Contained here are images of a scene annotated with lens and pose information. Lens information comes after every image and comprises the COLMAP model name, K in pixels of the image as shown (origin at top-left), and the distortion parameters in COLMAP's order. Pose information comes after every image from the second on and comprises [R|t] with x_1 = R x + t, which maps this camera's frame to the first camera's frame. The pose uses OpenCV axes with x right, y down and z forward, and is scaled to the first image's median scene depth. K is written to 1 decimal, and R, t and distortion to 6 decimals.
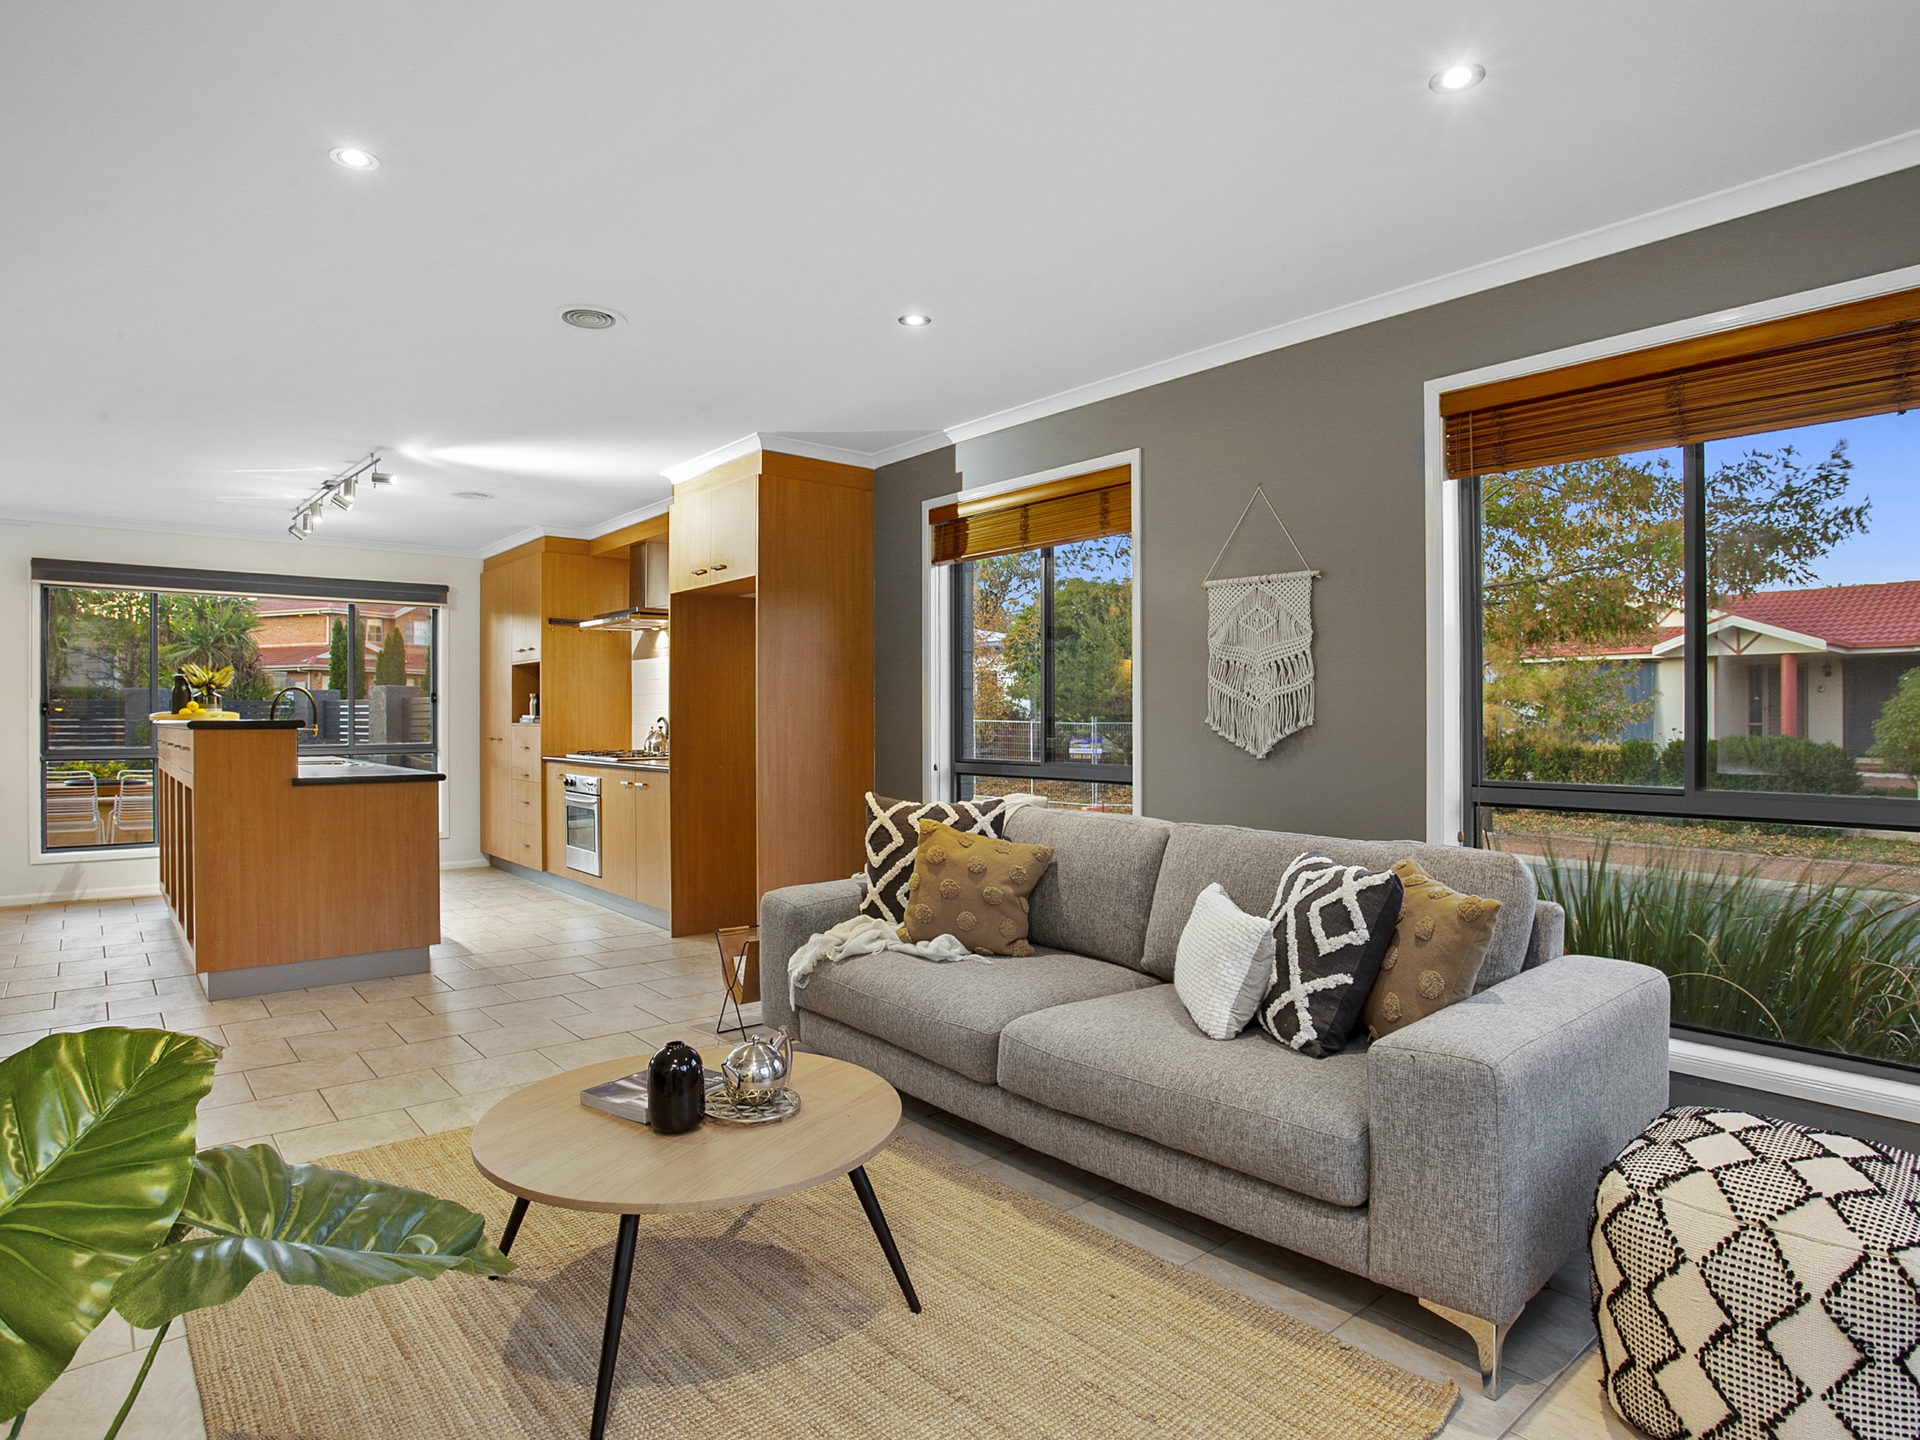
lens RADIAL K [[1095.5, 0, 958.2], [0, 1095.5, 707.8], [0, 0, 1]] dist [-0.058077, 0.024073]
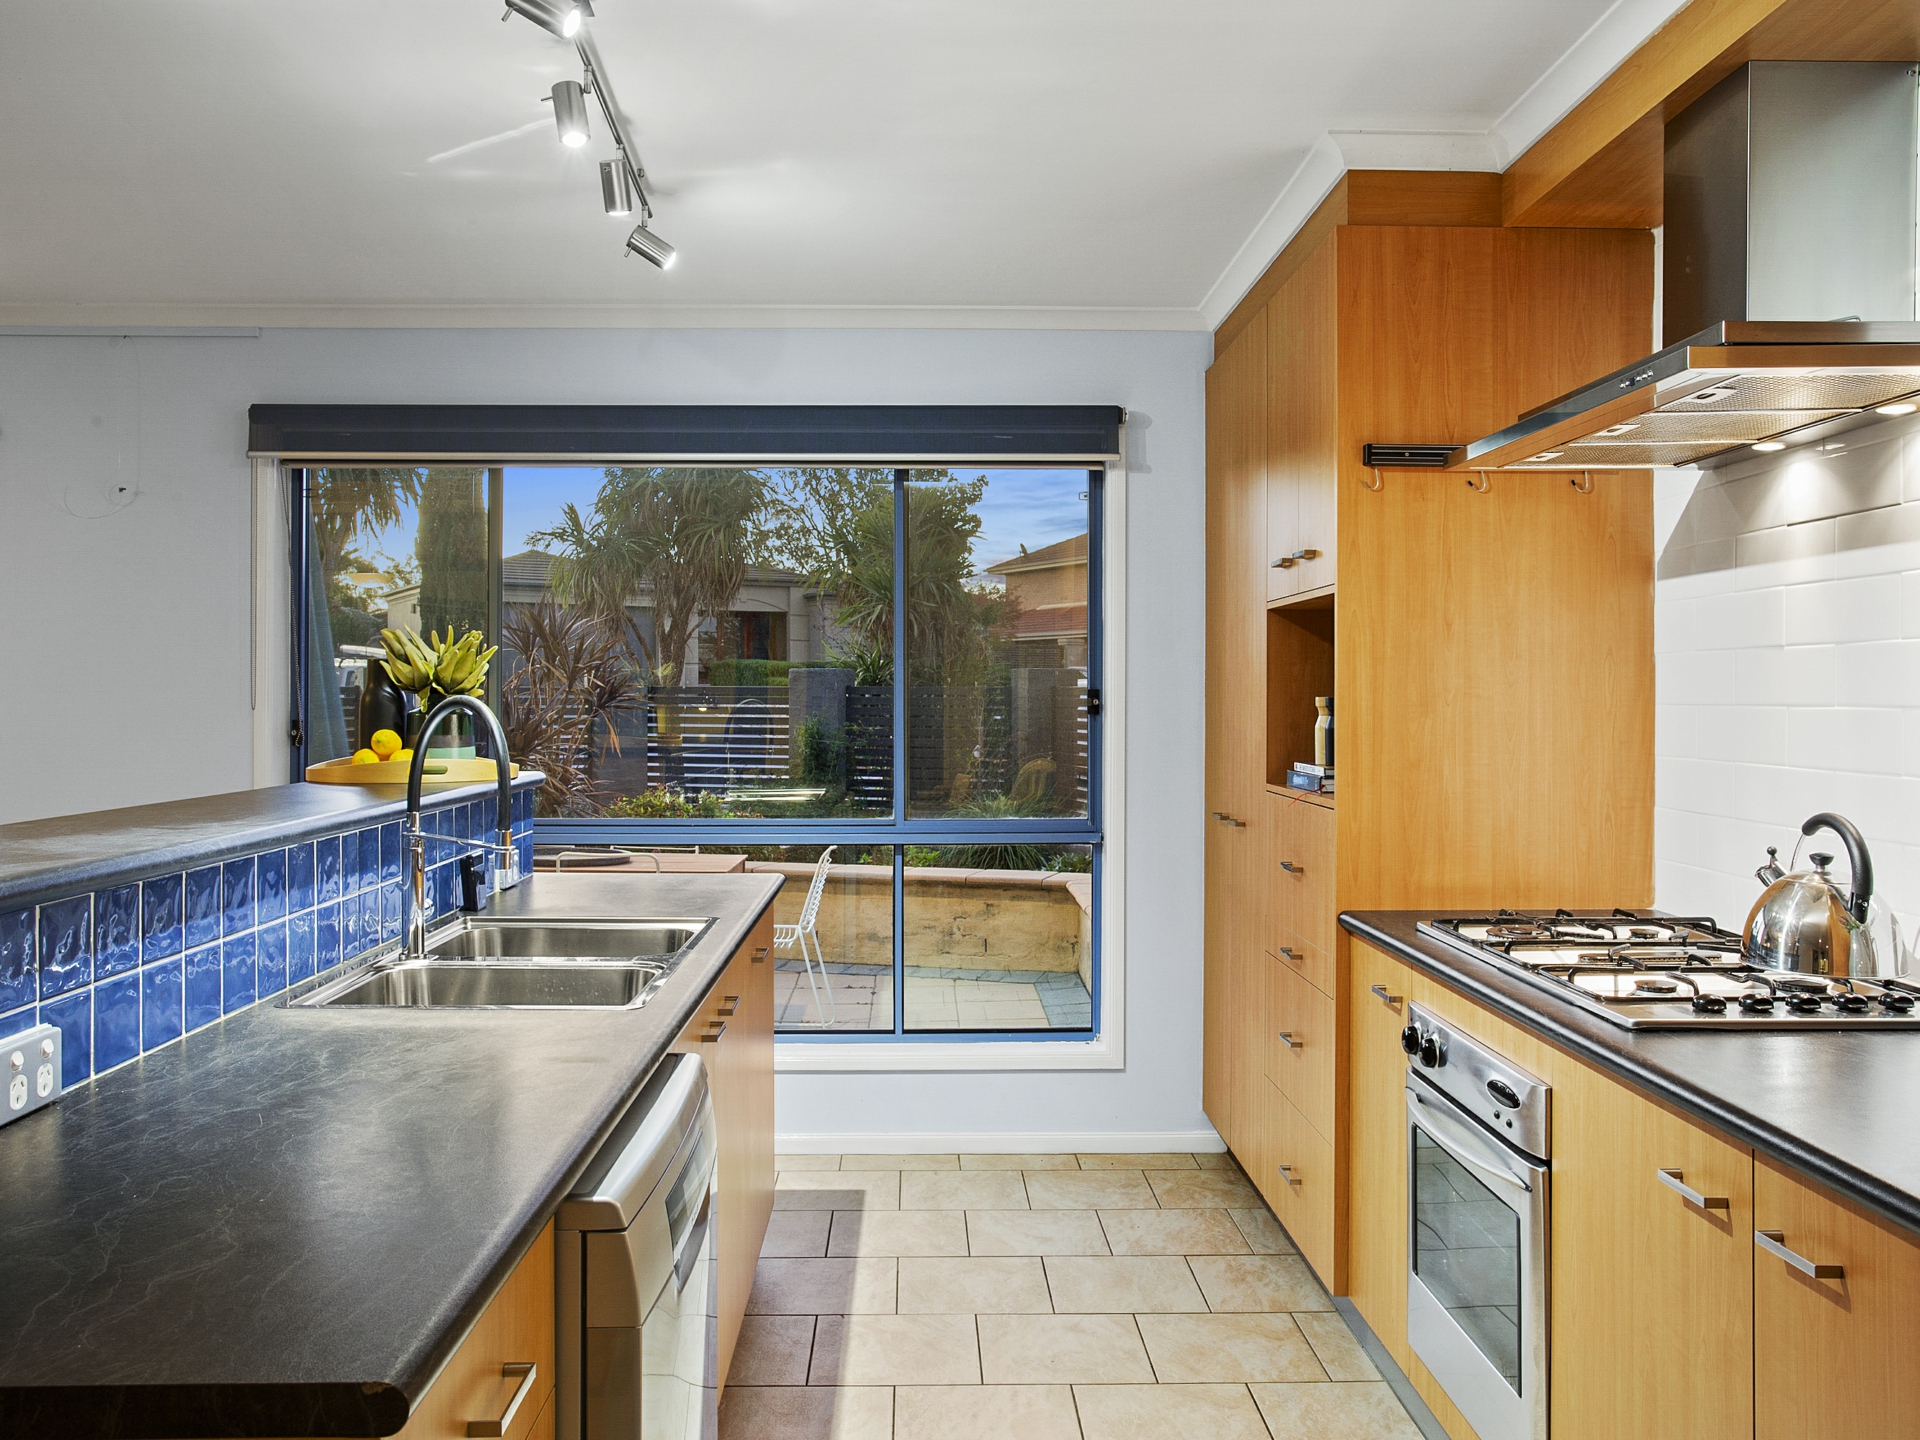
lens RADIAL K [[1479.1, 0, 963.1], [0, 1479.1, 705.5], [0, 0, 1]] dist [-0.050066, 0.013017]
pose [[0.780290, 0.006621, -0.625383, -0.206786], [0.004342, 0.999863, 0.016003, -0.017678], [0.625402, -0.015202, 0.780154, 0.607384]]
